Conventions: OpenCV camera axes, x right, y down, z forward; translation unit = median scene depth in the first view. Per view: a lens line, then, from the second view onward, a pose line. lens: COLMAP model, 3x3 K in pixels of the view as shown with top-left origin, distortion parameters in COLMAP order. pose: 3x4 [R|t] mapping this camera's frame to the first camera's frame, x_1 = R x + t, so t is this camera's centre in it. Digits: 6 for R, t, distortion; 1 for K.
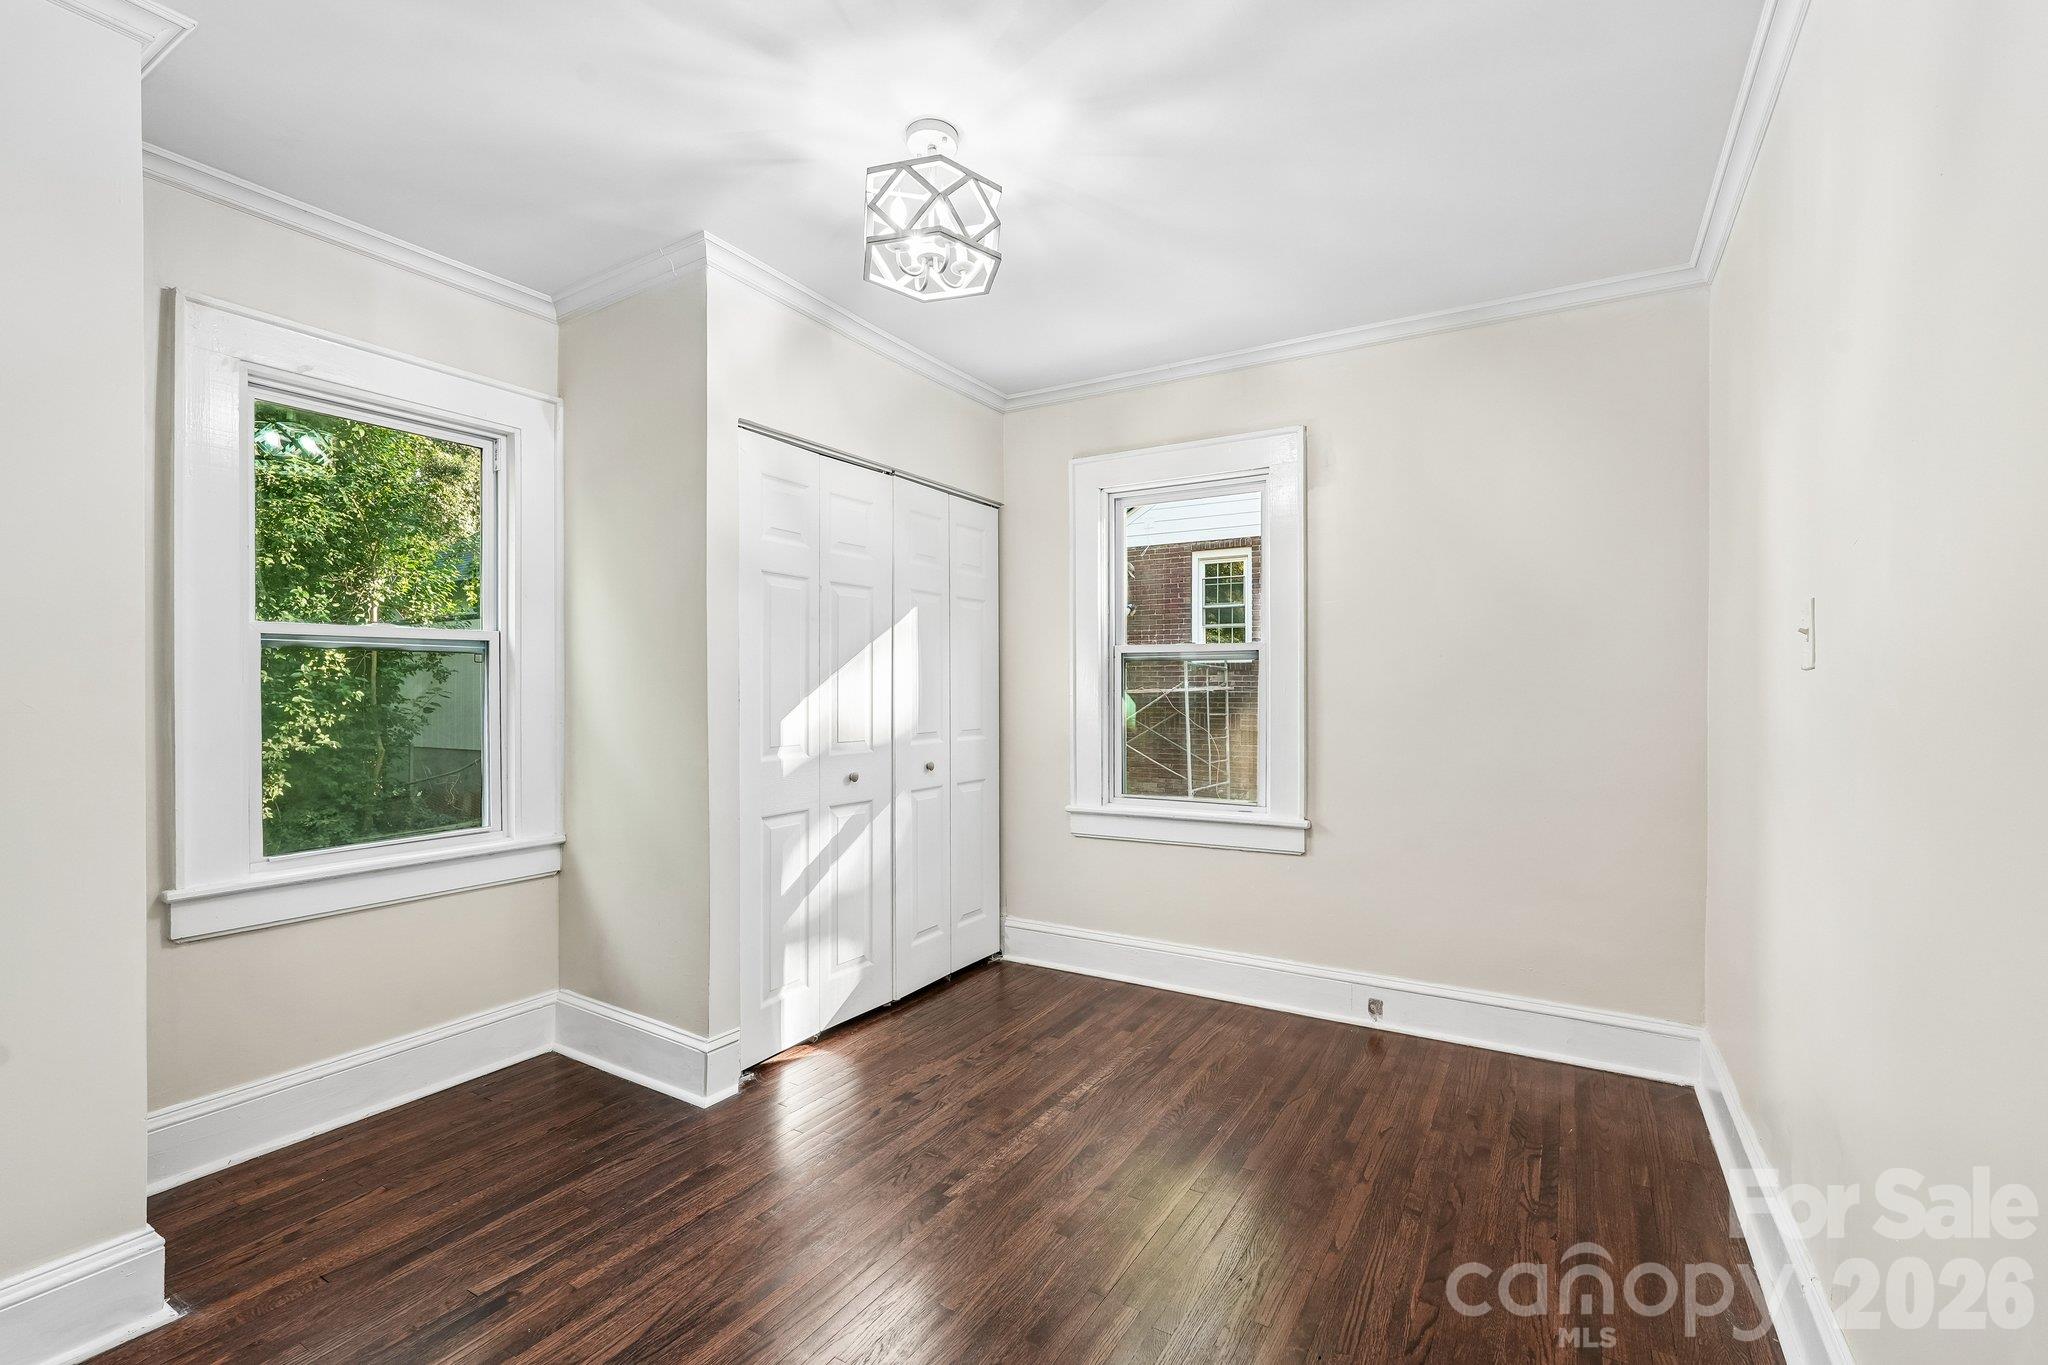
lens RADIAL K [[889.6, 0, 1022.5], [0, 889.6, 702.0], [0, 0, 1]] dist [-0.000116, 0.000157]
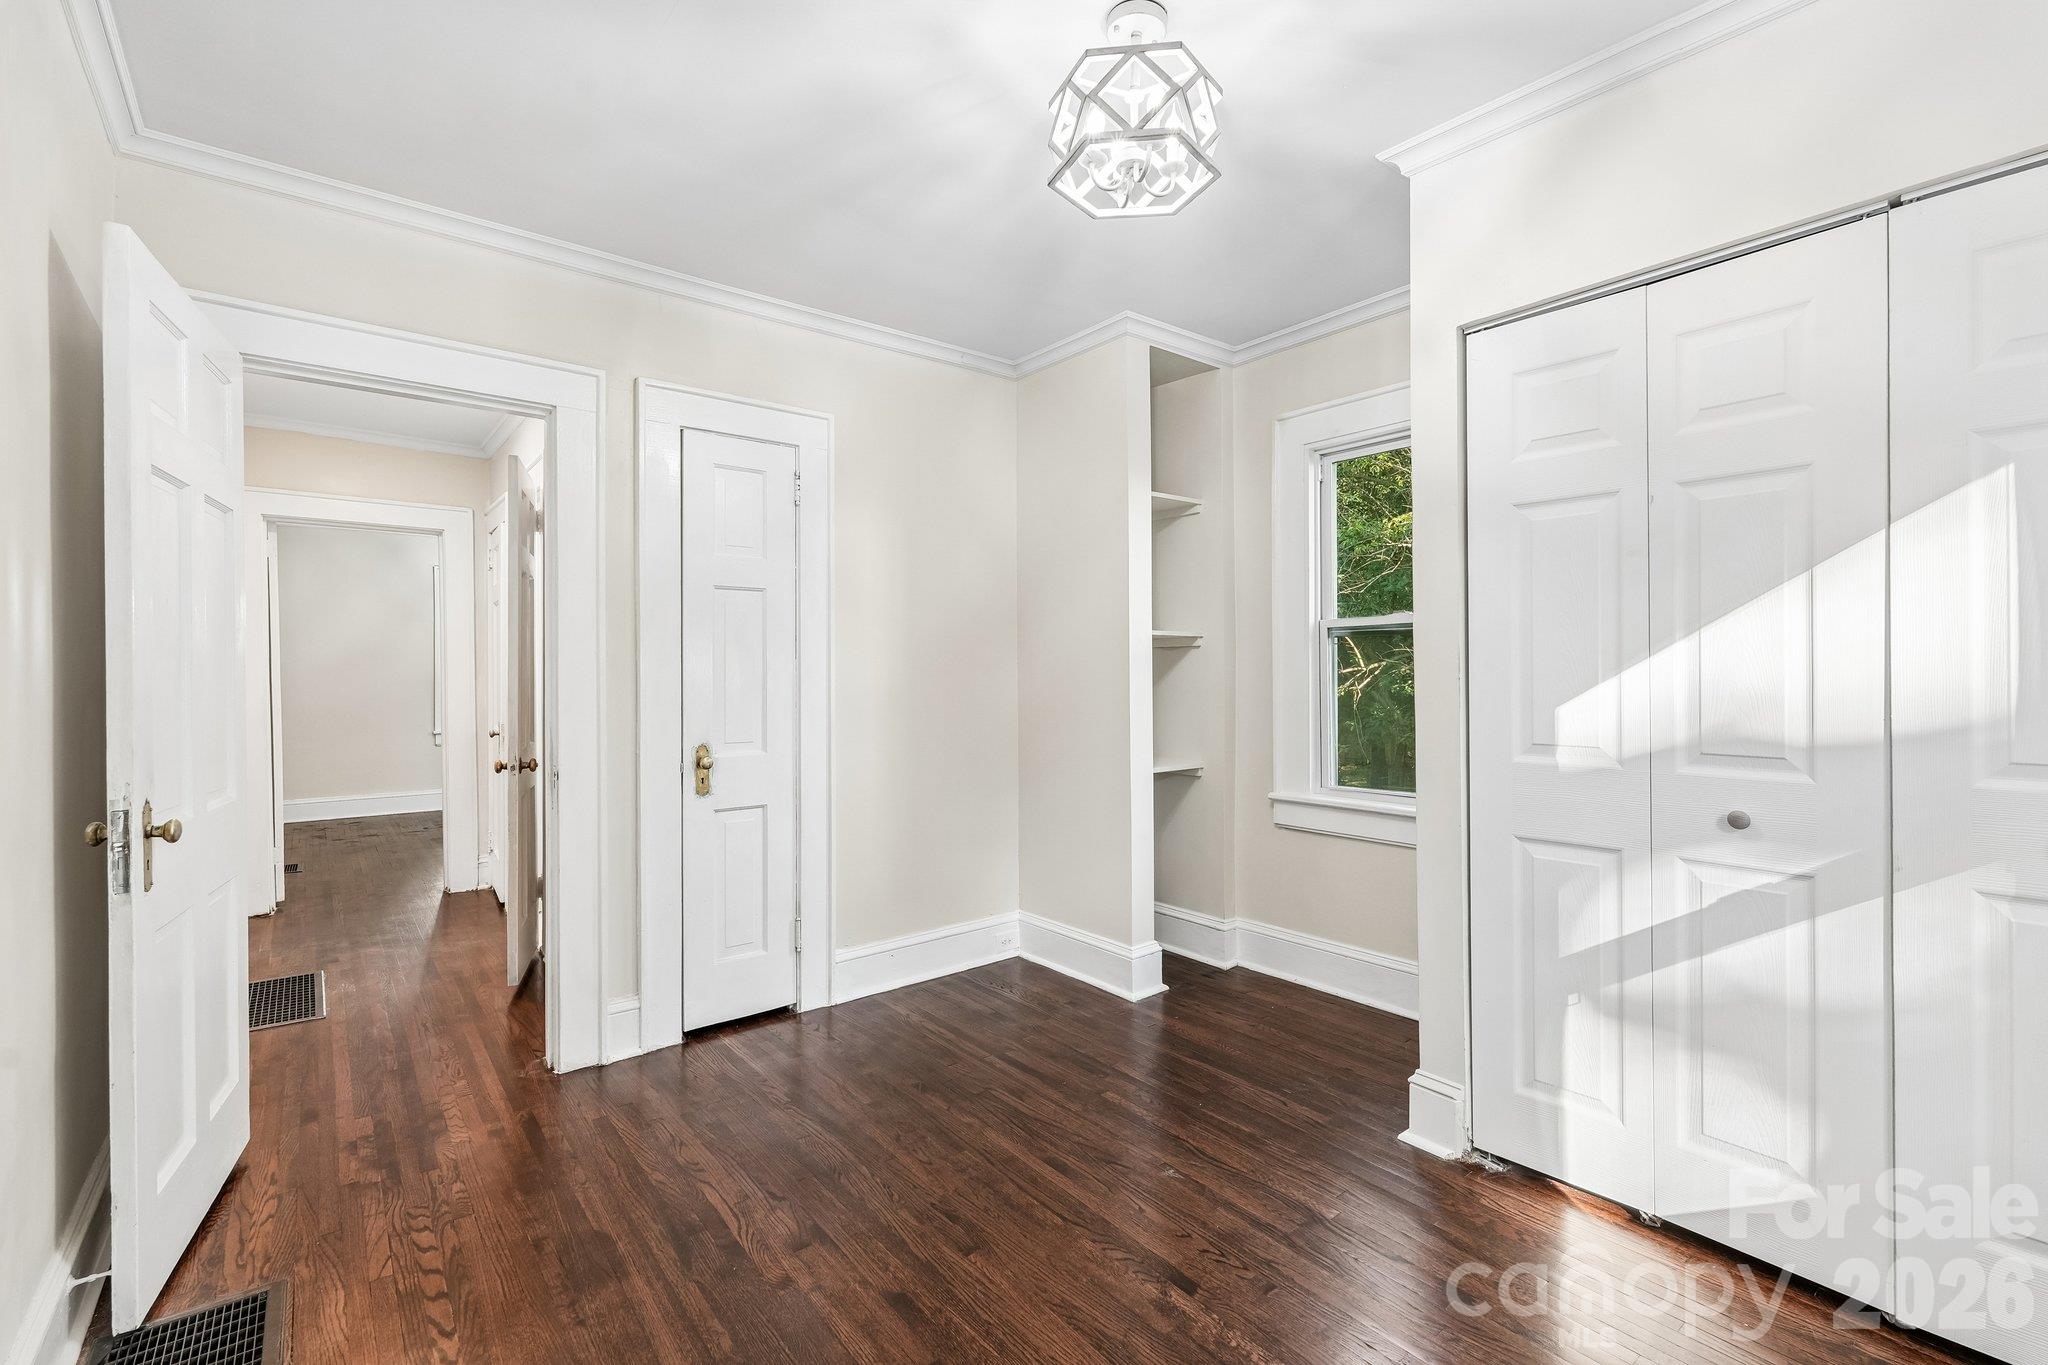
lens RADIAL K [[883.2, 0, 1028.1], [0, 883.2, 681.0], [0, 0, 1]] dist [-0.003527, -0.000322]
pose [[-0.335566, 0.013845, -0.941915, 0.522990], [-0.003434, 0.999867, 0.015920, -0.010422], [0.942011, 0.008577, -0.335474, 0.839885]]
